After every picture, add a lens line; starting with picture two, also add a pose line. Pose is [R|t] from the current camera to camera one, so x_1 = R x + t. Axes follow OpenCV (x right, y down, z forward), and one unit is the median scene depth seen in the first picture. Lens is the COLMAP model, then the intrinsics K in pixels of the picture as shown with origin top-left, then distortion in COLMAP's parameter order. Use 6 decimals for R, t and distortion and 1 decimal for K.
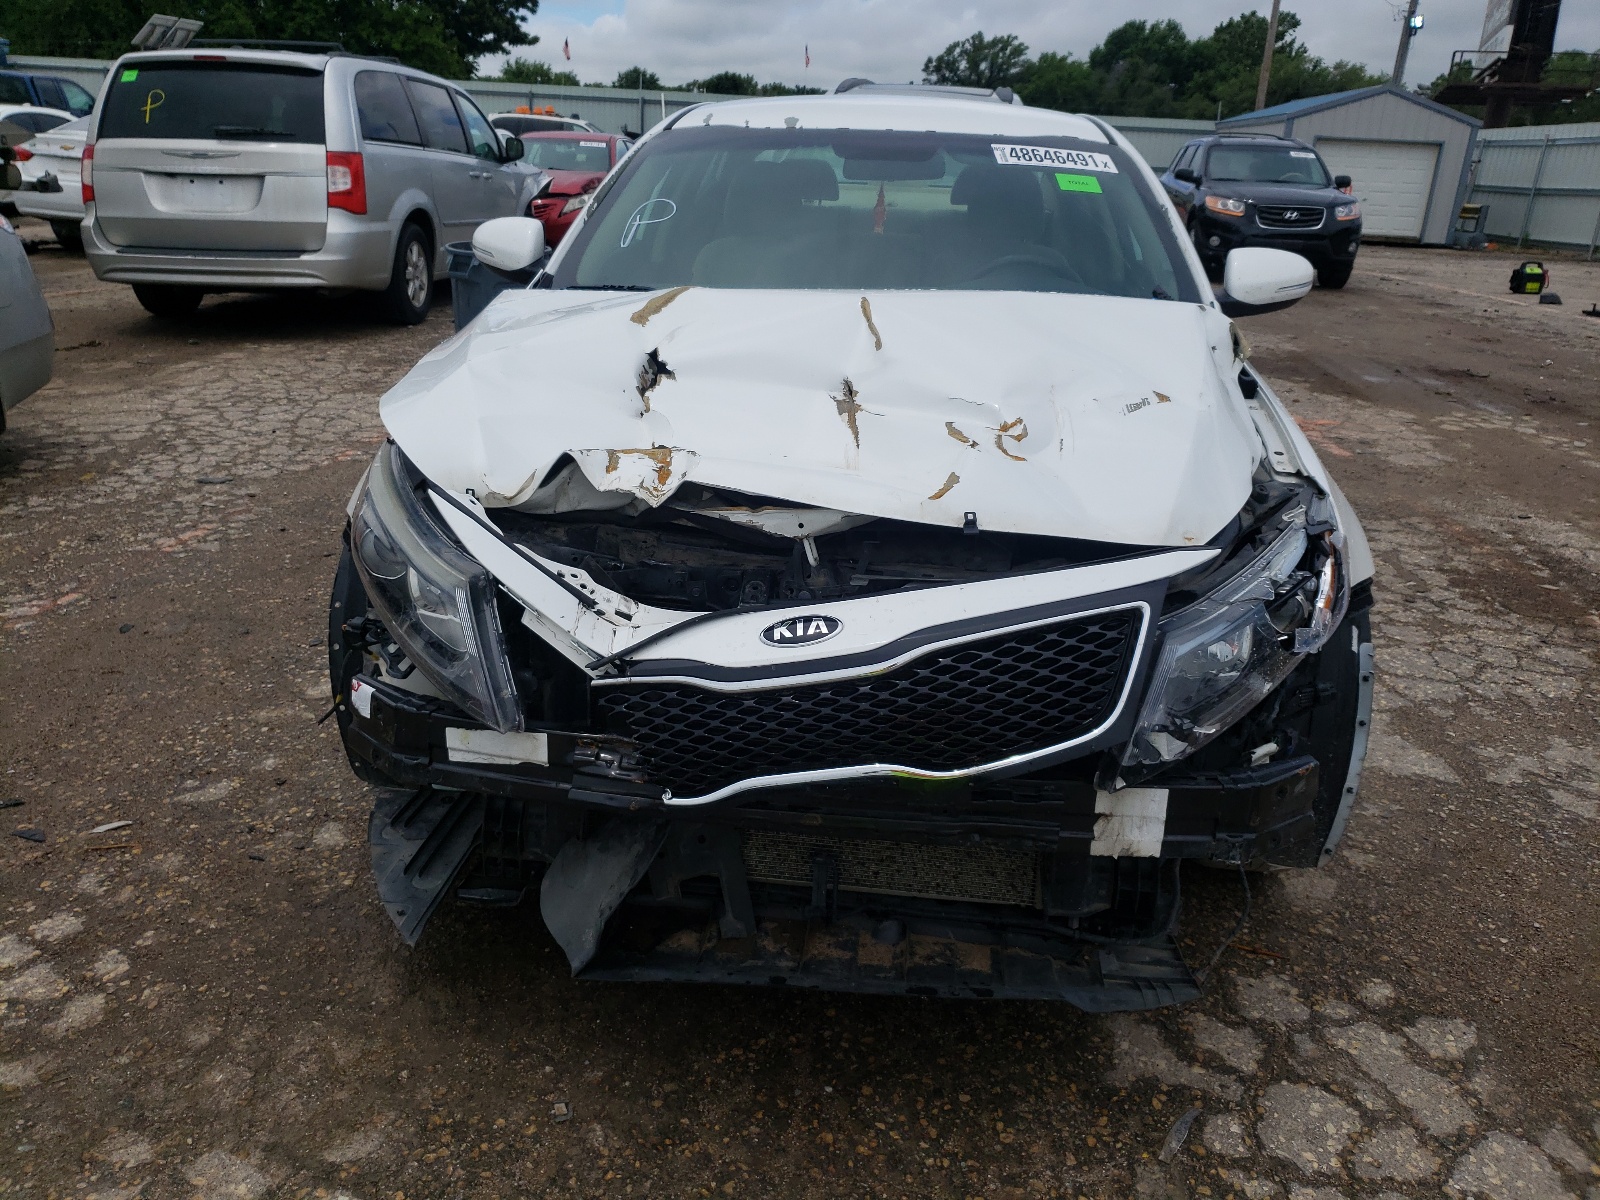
lens RADIAL K [[1224.0, 0, 816.0], [0, 1224.0, 598.0], [0, 0, 1]] dist [-0.008418, 0.035592]
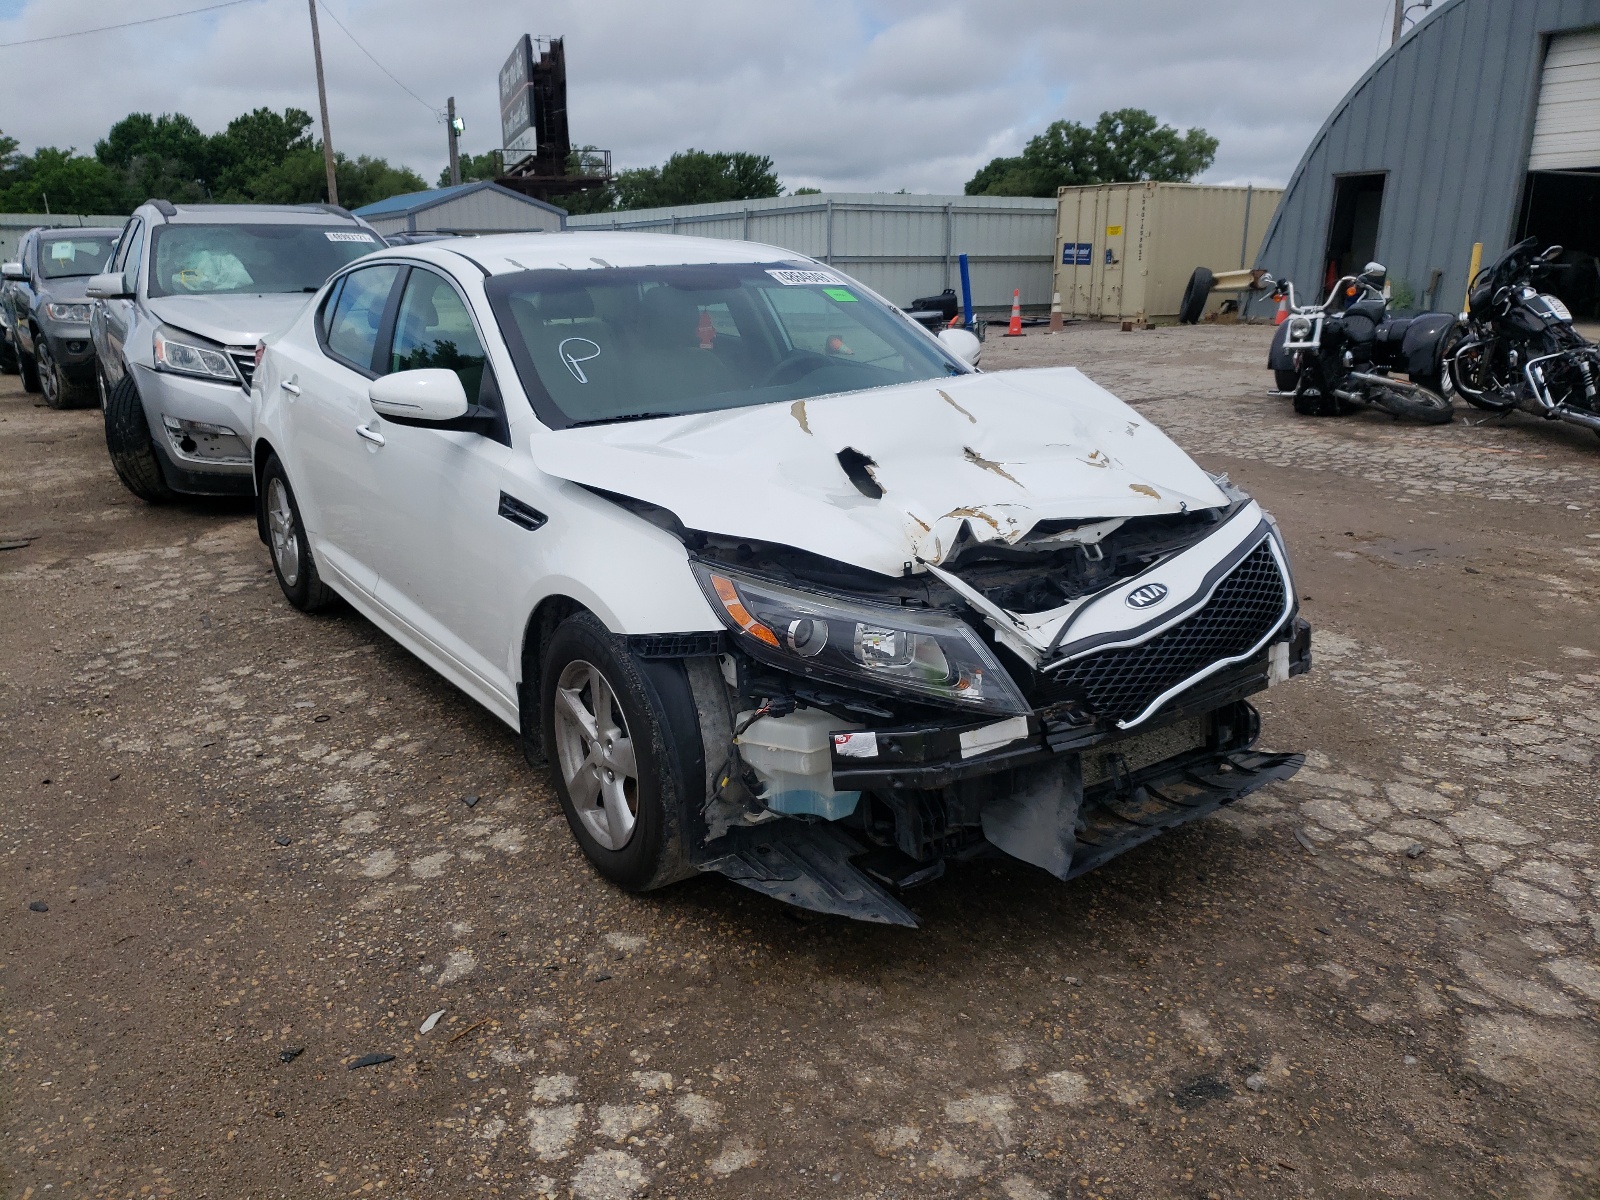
lens RADIAL K [[1204.7, 0, 798.8], [0, 1204.7, 628.1], [0, 0, 1]] dist [-0.010554, -0.001111]
pose [[0.767726, -0.242508, 0.593116, -1.167937], [0.265104, 0.962894, 0.050549, -0.117534], [-0.583367, 0.118430, 0.803528, 0.038782]]
